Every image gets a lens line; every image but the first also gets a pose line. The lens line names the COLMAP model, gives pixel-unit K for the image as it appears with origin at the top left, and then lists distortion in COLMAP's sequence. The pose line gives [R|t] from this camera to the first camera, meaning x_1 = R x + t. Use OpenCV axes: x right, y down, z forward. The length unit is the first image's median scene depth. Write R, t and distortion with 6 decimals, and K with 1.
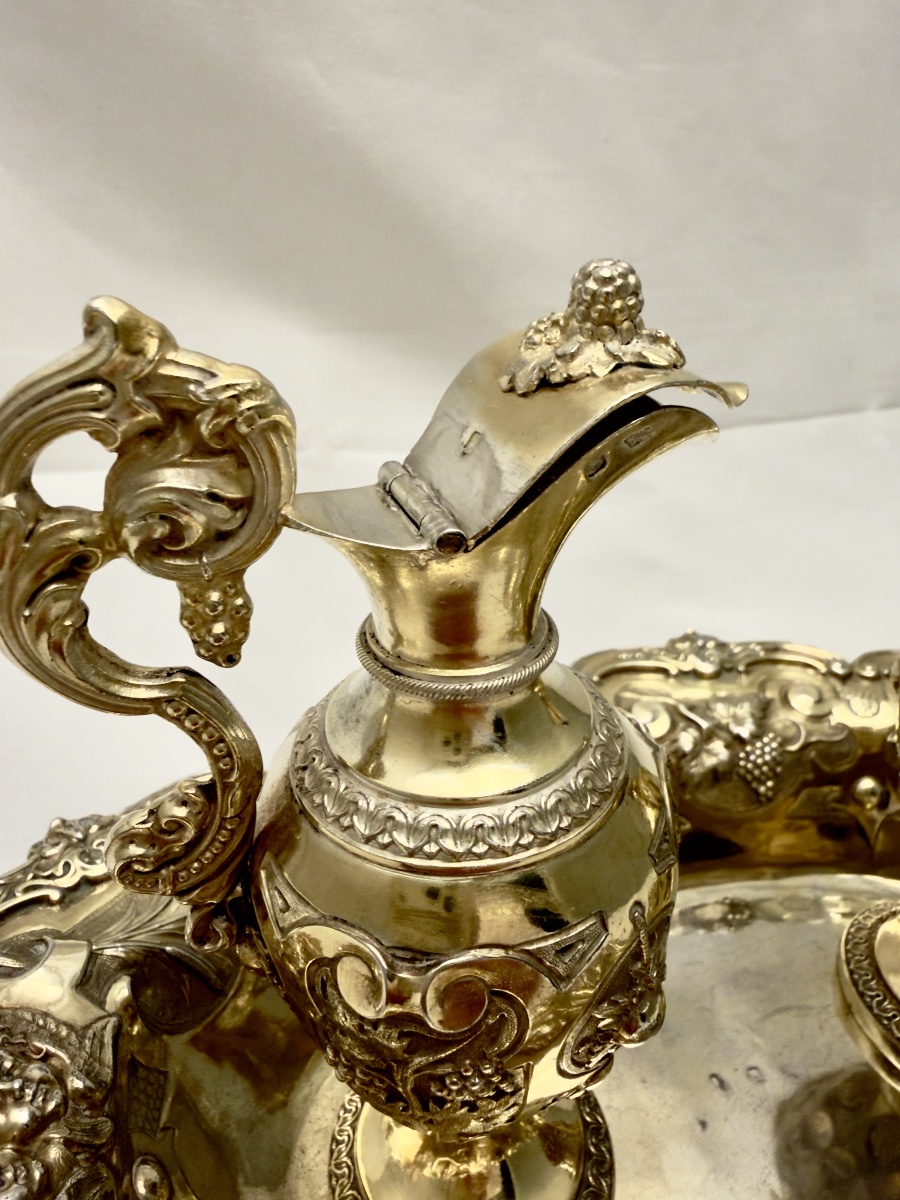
lens RADIAL K [[885.0, 0, 456.0], [0, 885.0, 555.3], [0, 0, 1]] dist [0.006702, 0.006585]
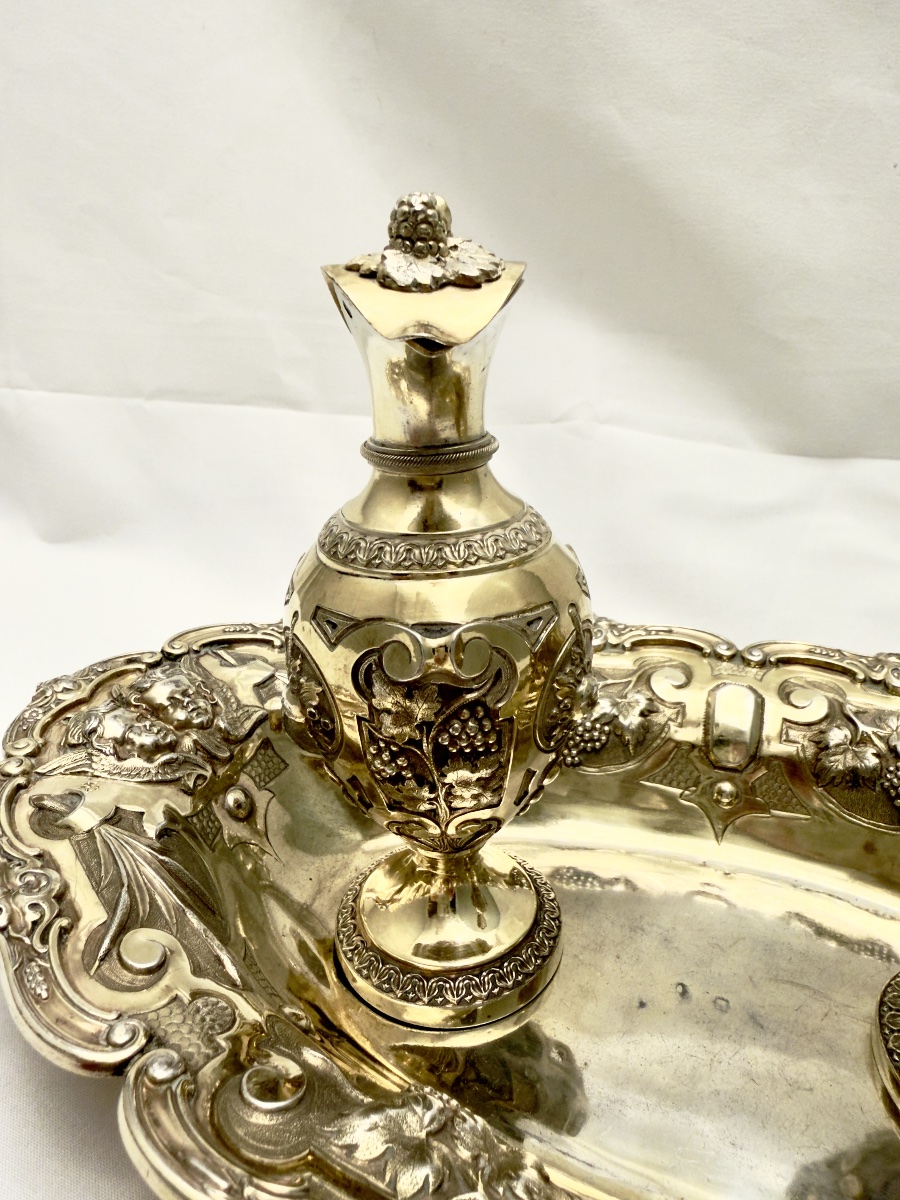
lens RADIAL K [[885.0, 0, 456.0], [0, 885.0, 555.3], [0, 0, 1]] dist [0.006702, 0.006585]
pose [[0.800476, 0.186841, -0.569498, 0.670604], [-0.240766, 0.970376, -0.020056, 0.204624], [0.548880, 0.153170, 0.821748, -0.106669]]
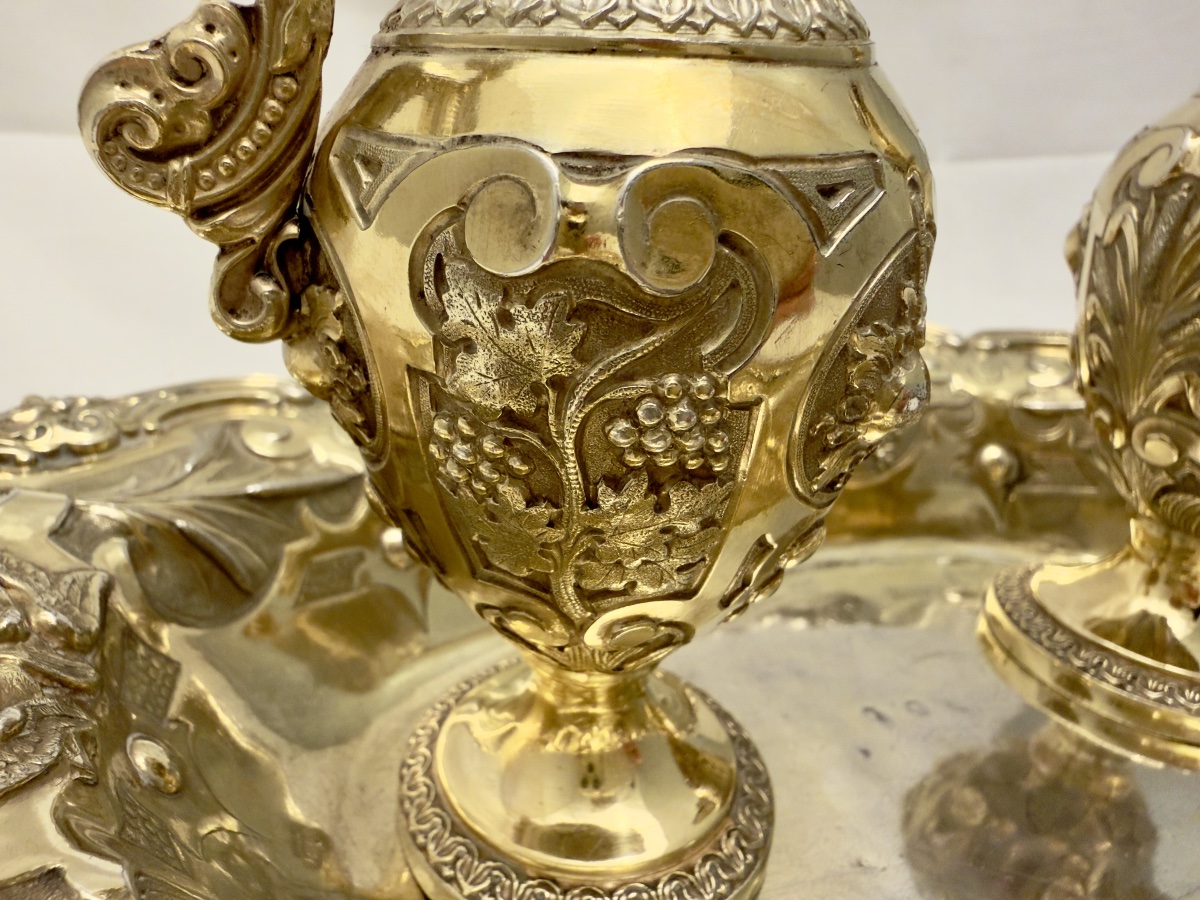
lens RADIAL K [[861.4, 0, 532.3], [0, 861.4, 474.4], [0, 0, 1]] dist [-0.001087, -0.002625]
pose [[0.997151, 0.003711, 0.075336, -0.087537], [-0.003154, 0.999967, -0.007519, 0.429203], [-0.075362, 0.007260, 0.997130, 0.267468]]
